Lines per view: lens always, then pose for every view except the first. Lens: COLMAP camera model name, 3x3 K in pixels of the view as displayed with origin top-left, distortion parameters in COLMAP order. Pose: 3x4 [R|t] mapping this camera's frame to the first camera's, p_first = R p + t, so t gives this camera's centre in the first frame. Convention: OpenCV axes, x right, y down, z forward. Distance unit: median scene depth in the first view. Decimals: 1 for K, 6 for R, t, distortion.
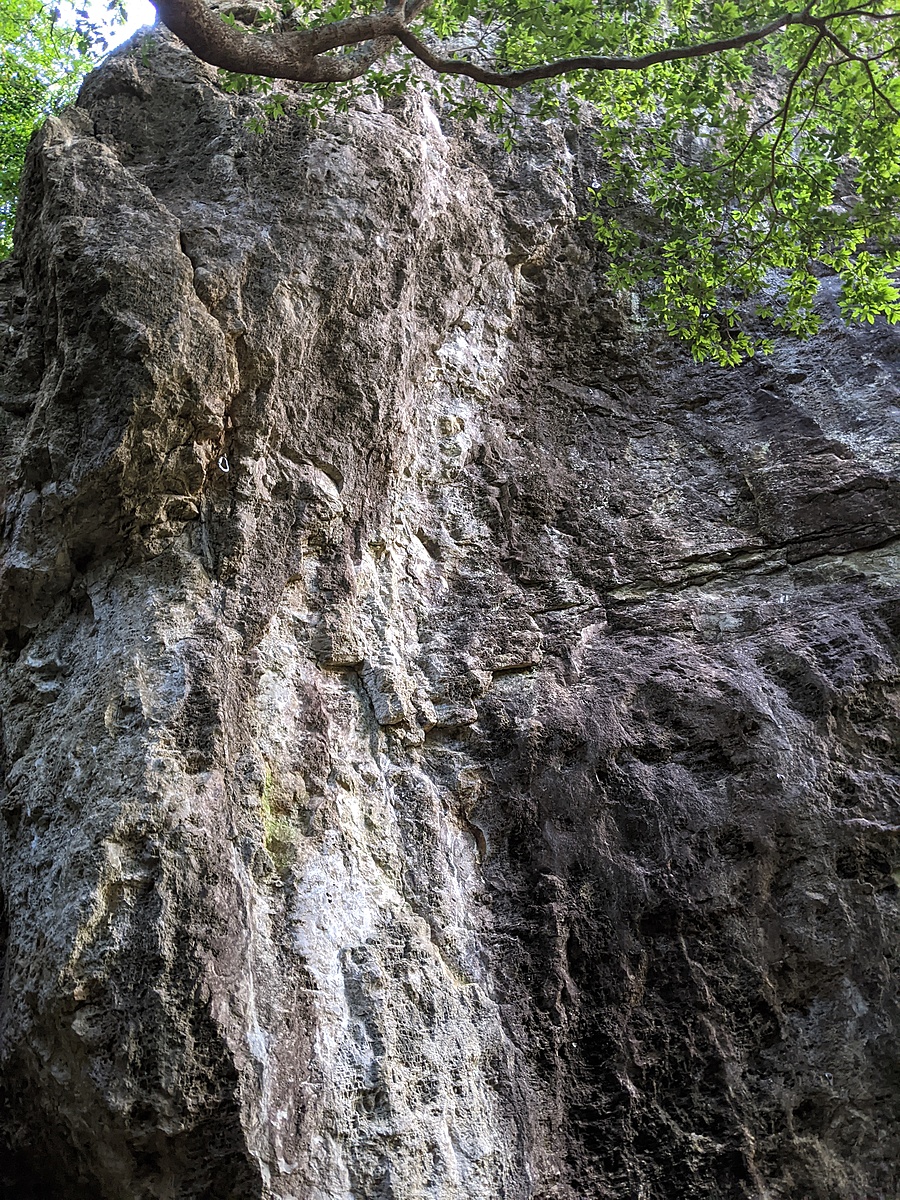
lens RADIAL K [[936.8, 0, 442.2], [0, 936.8, 603.7], [0, 0, 1]] dist [0.061617, -0.094640]
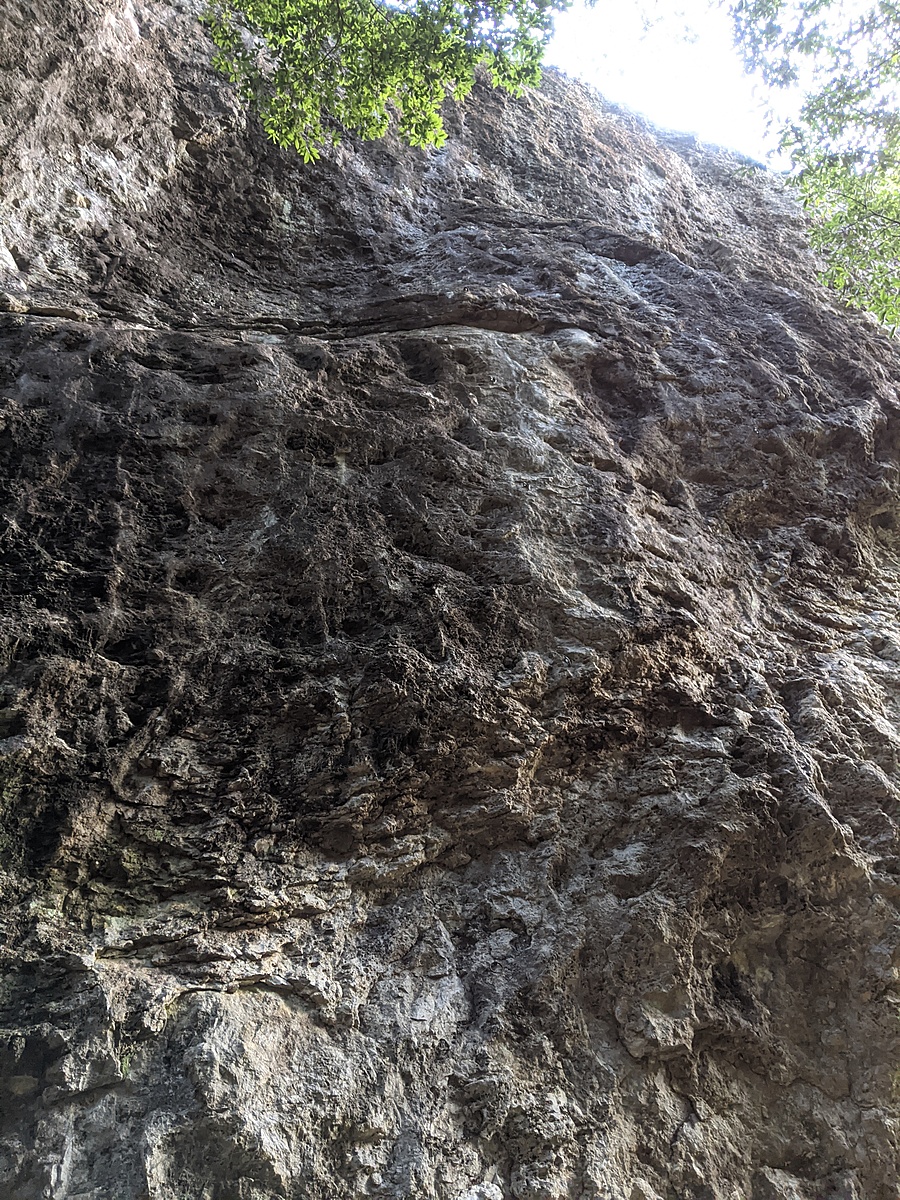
lens RADIAL K [[936.8, 0, 451.6], [0, 936.8, 623.0], [0, 0, 1]] dist [0.061617, -0.094640]
pose [[0.970760, 0.161822, 0.177307, 0.320034], [-0.105623, 0.951223, -0.289859, 0.557879], [-0.215564, 0.262656, 0.940502, -0.006282]]
